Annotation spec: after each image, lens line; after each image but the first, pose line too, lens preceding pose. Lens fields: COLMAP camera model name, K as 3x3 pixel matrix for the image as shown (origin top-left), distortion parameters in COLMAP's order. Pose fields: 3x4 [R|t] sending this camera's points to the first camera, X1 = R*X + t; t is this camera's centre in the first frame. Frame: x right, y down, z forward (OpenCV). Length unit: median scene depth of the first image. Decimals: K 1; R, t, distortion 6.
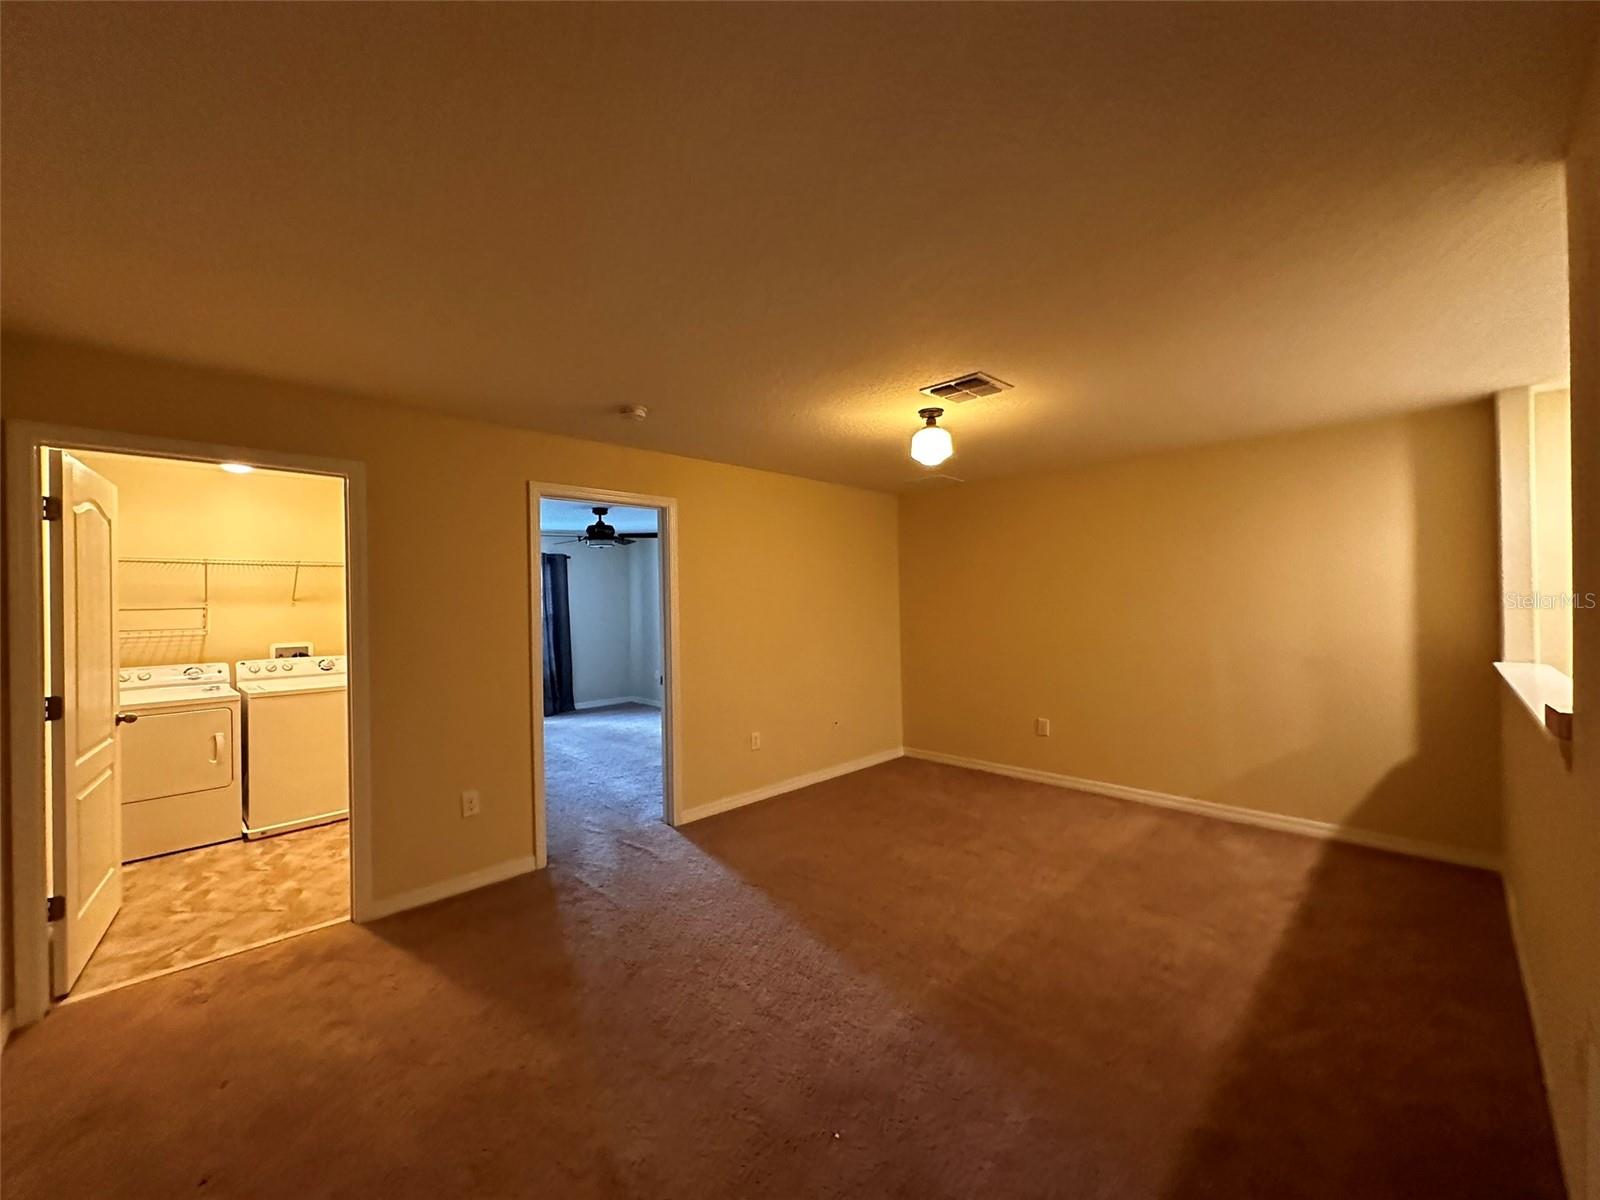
lens RADIAL K [[635.2, 0, 796.6], [0, 635.2, 600.2], [0, 0, 1]] dist [-0.002046, 0.000628]
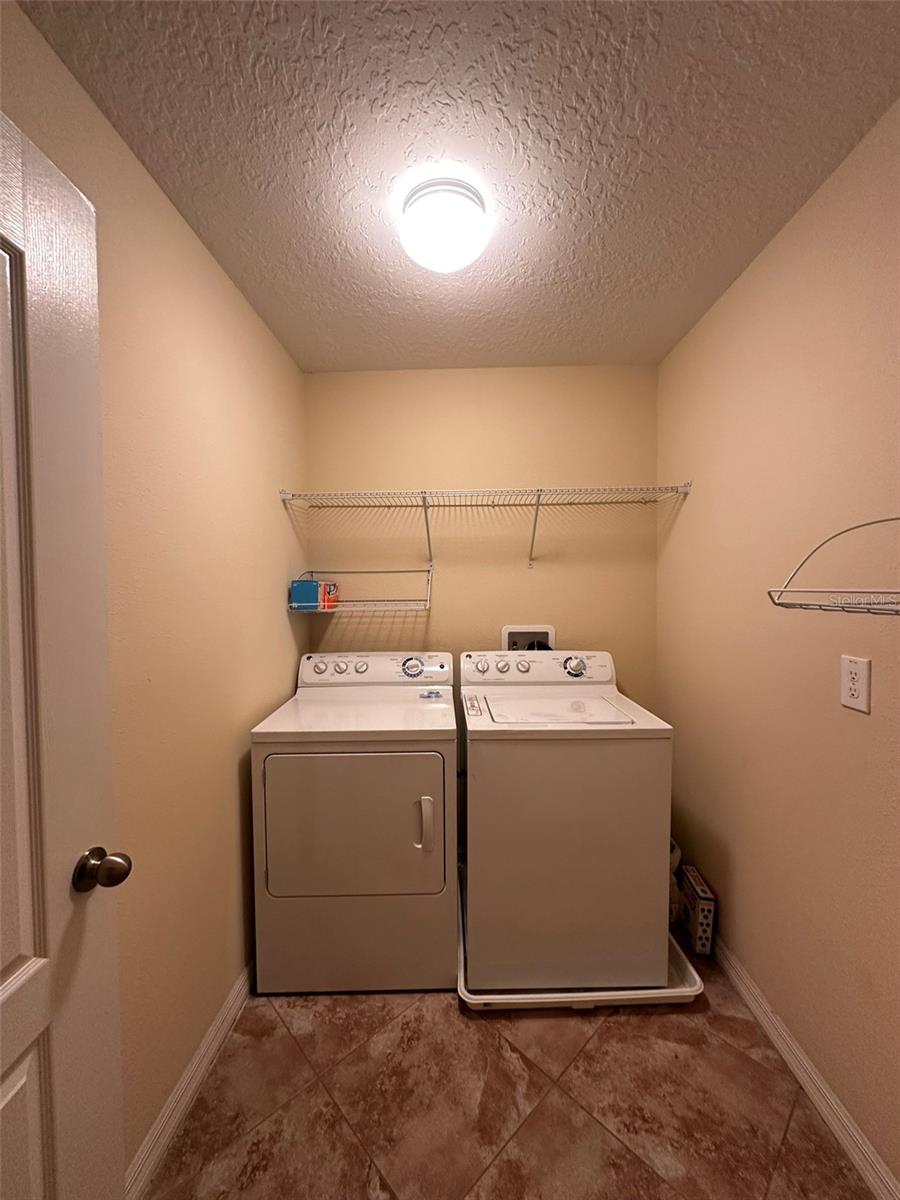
lens RADIAL K [[476.4, 0, 450.0], [0, 476.4, 600.0], [0, 0, 1]] dist [-0.002046, 0.000628]
pose [[0.689032, 0.034560, -0.723906, -0.536783], [-0.000169, 0.998870, 0.047527, 0.019641], [0.724731, -0.032625, 0.688259, 0.654404]]
